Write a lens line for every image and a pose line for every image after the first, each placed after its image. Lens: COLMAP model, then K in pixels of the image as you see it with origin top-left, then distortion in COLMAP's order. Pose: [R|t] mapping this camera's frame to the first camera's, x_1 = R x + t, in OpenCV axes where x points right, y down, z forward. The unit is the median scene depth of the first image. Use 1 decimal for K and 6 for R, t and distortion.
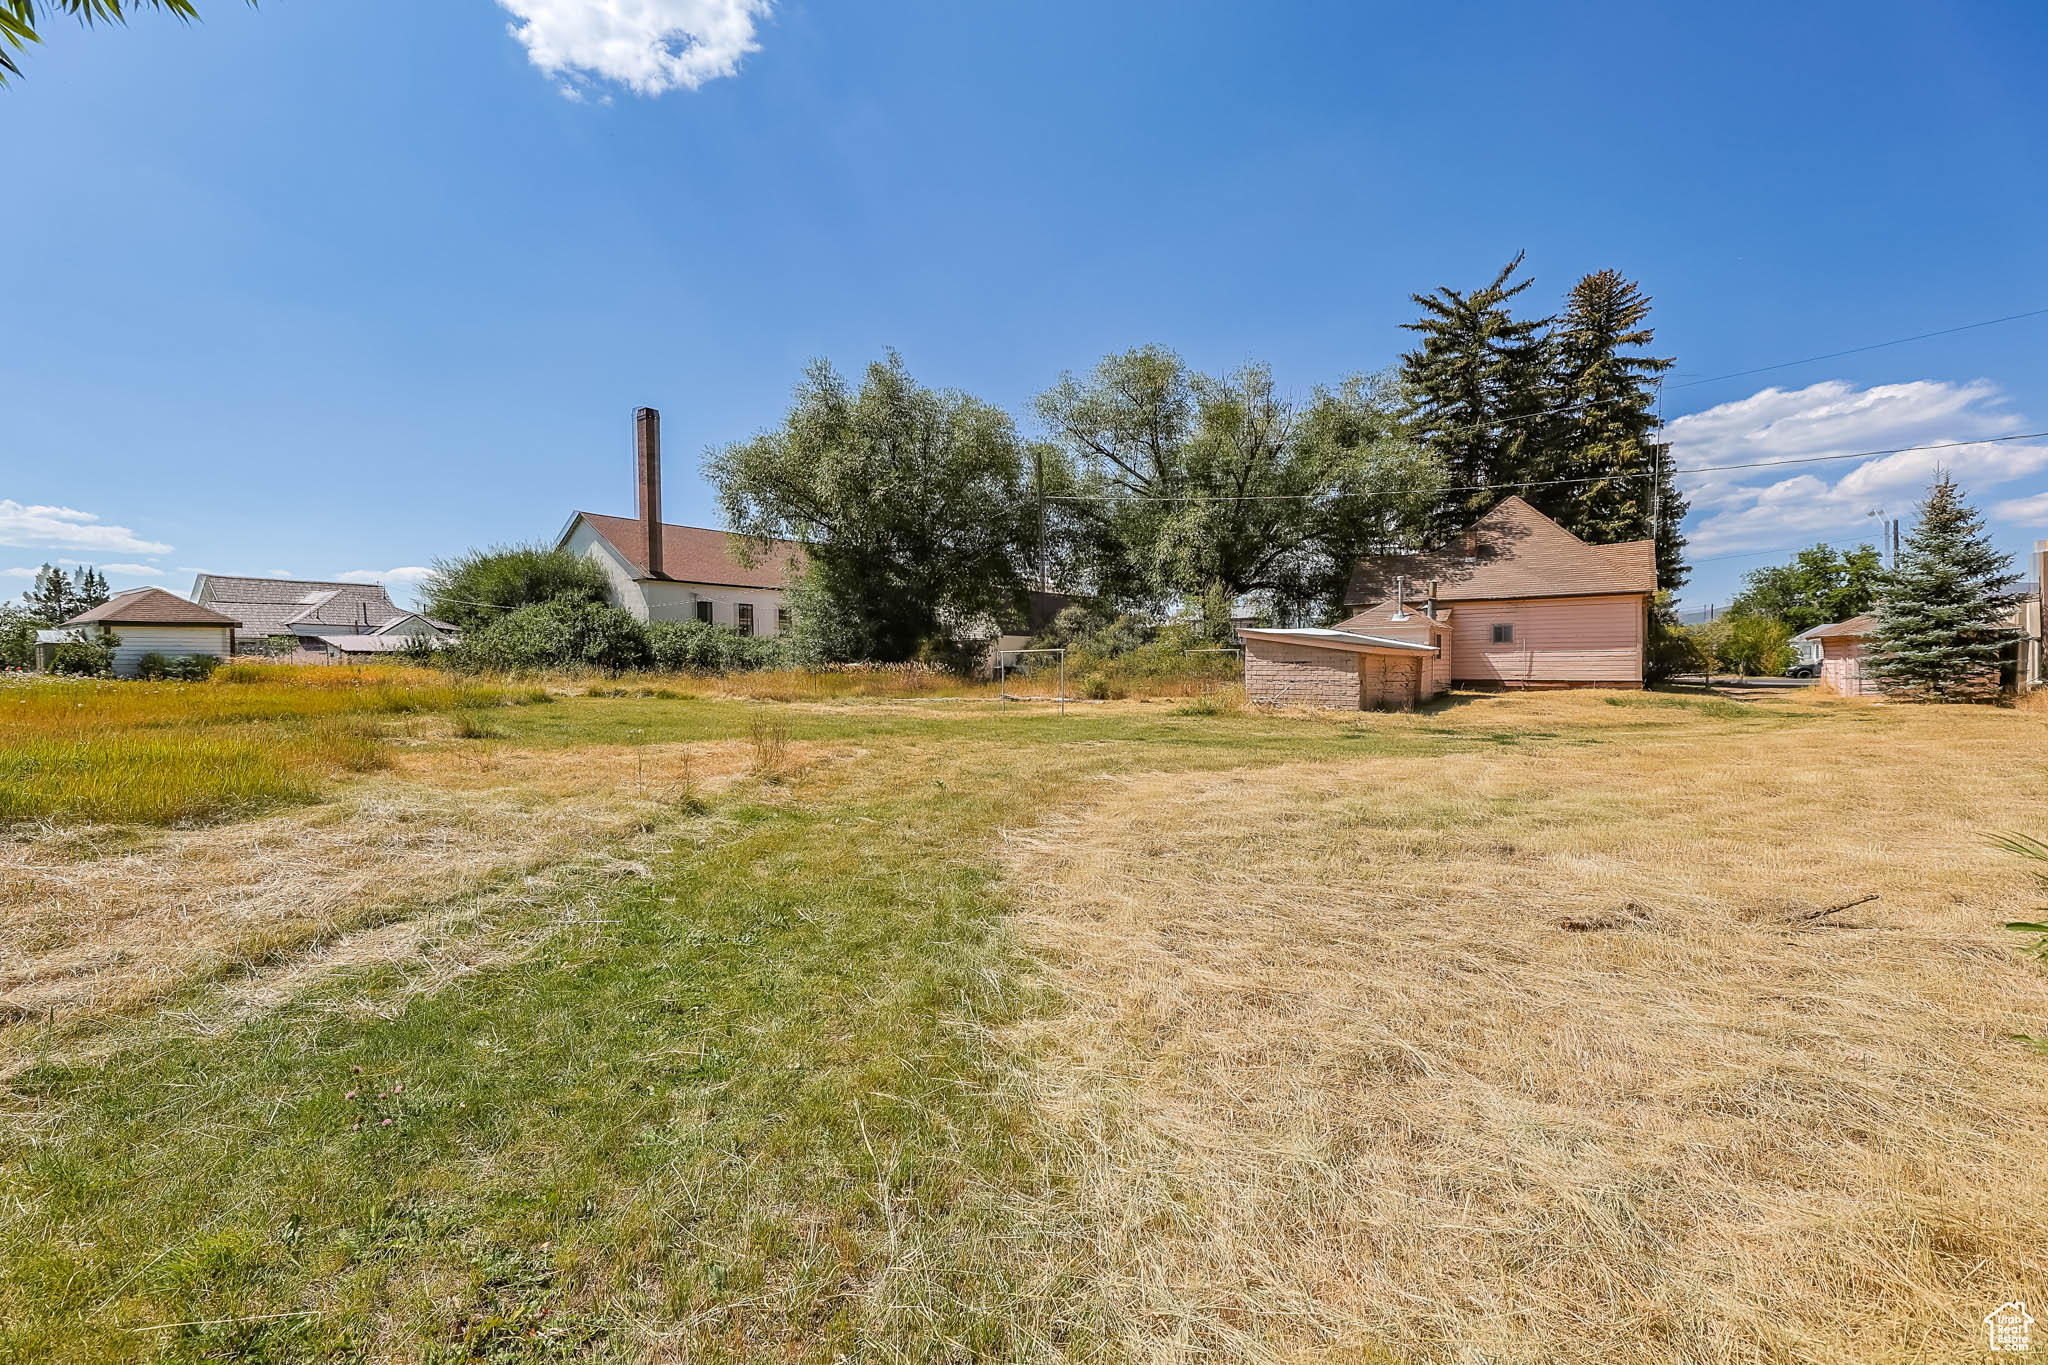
lens RADIAL K [[844.3, 0, 1025.3], [0, 844.3, 662.9], [0, 0, 1]] dist [0.004191, 0.000196]
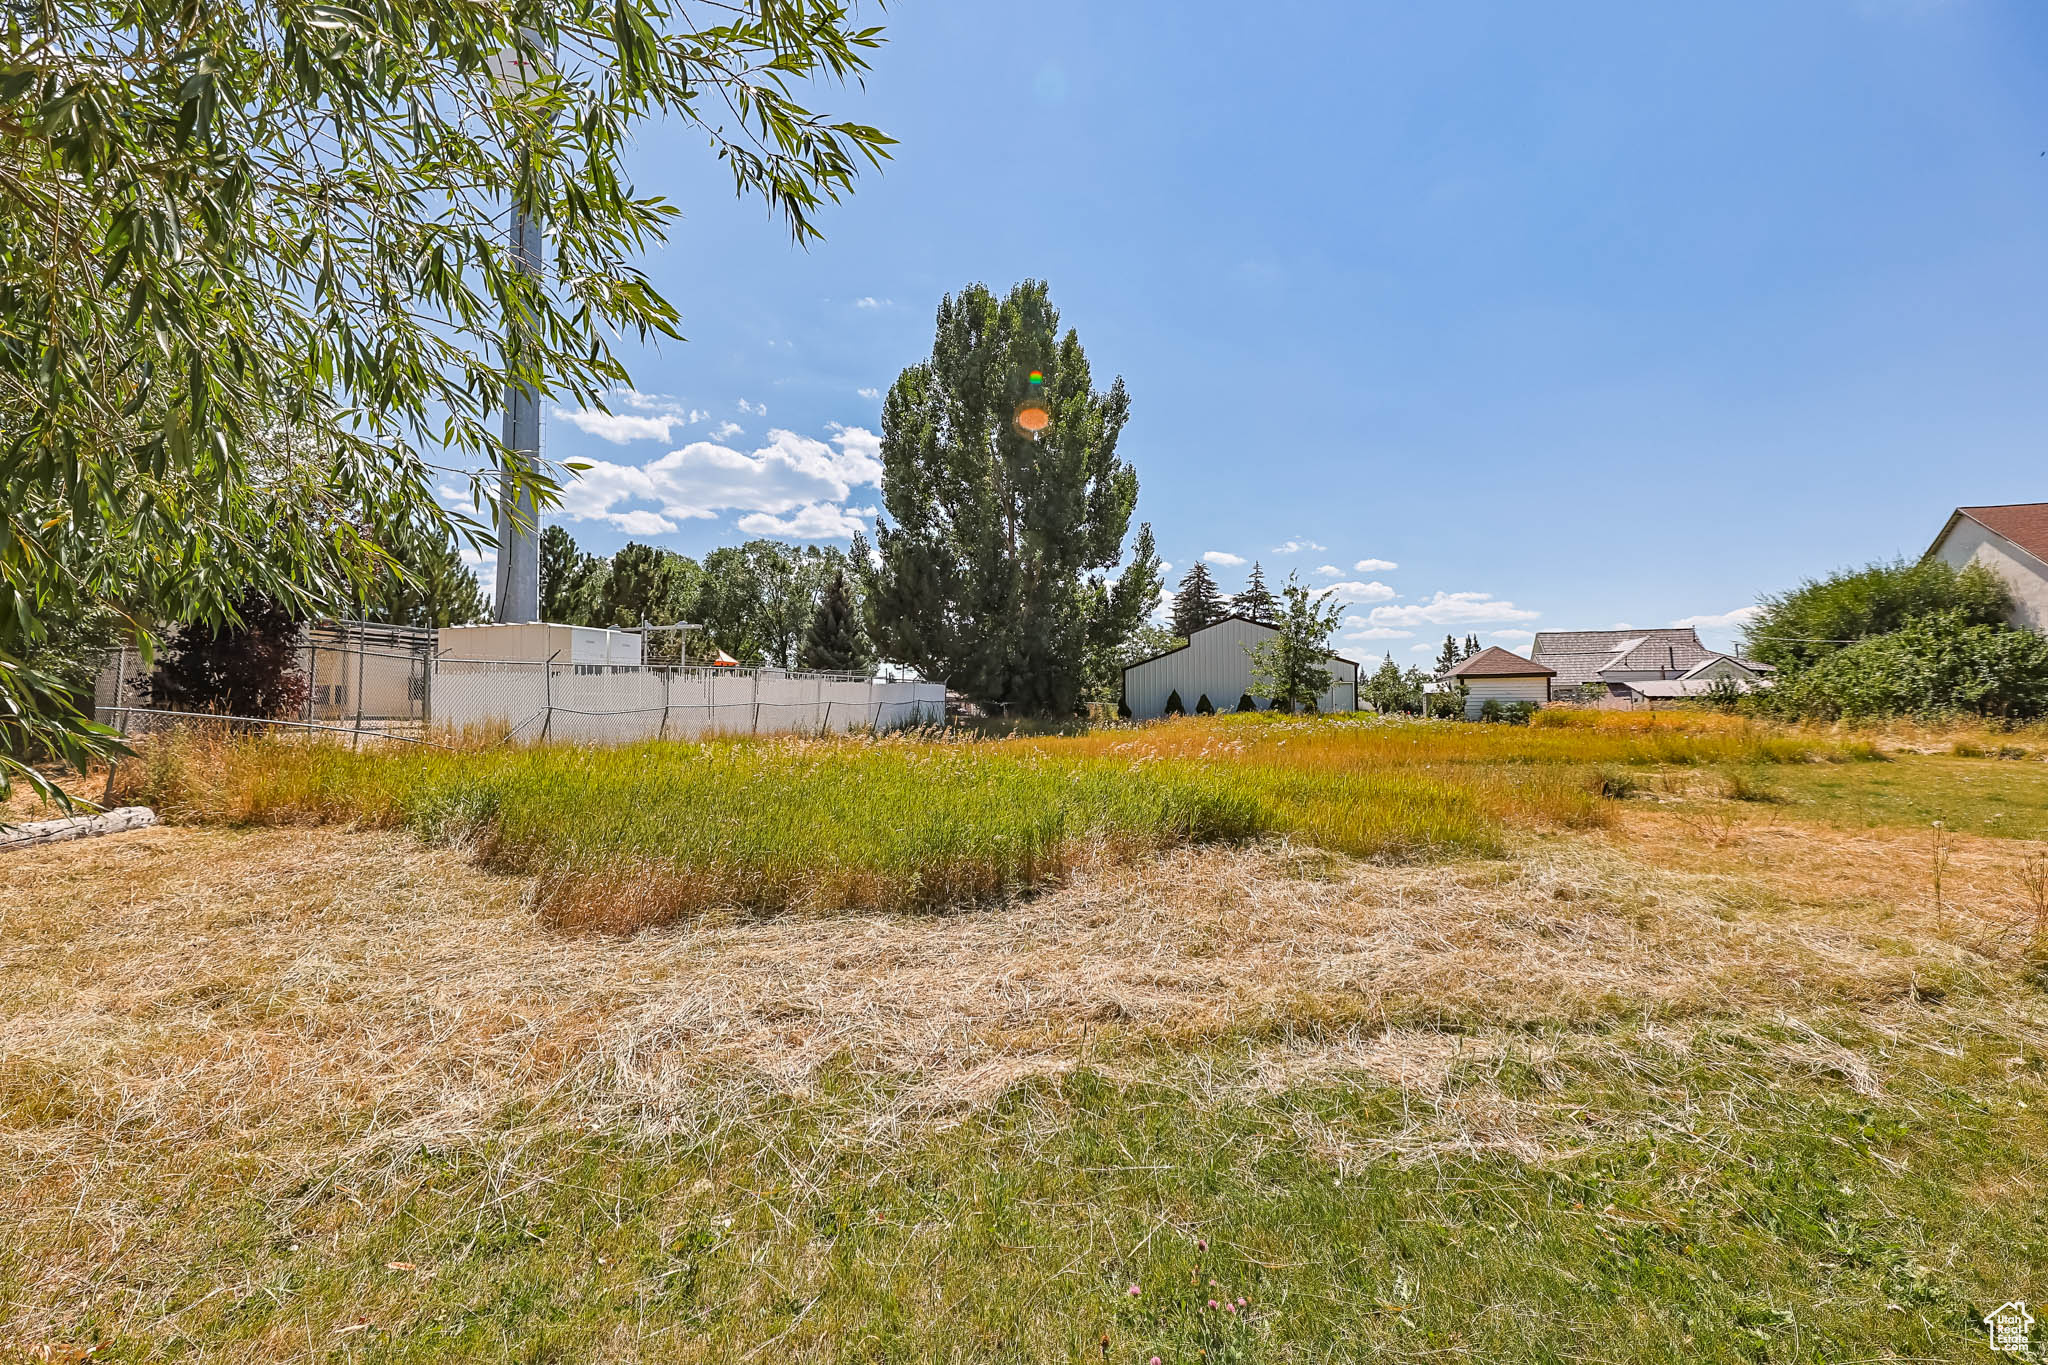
lens RADIAL K [[877.1, 0, 1024.0], [0, 877.1, 682.5], [0, 0, 1]] dist [-0.003040, -0.000838]
pose [[0.261308, -0.026461, -0.964893, -0.026355], [-0.002131, 0.999606, -0.027990, -0.003005], [0.965253, 0.009370, 0.261149, 0.304075]]
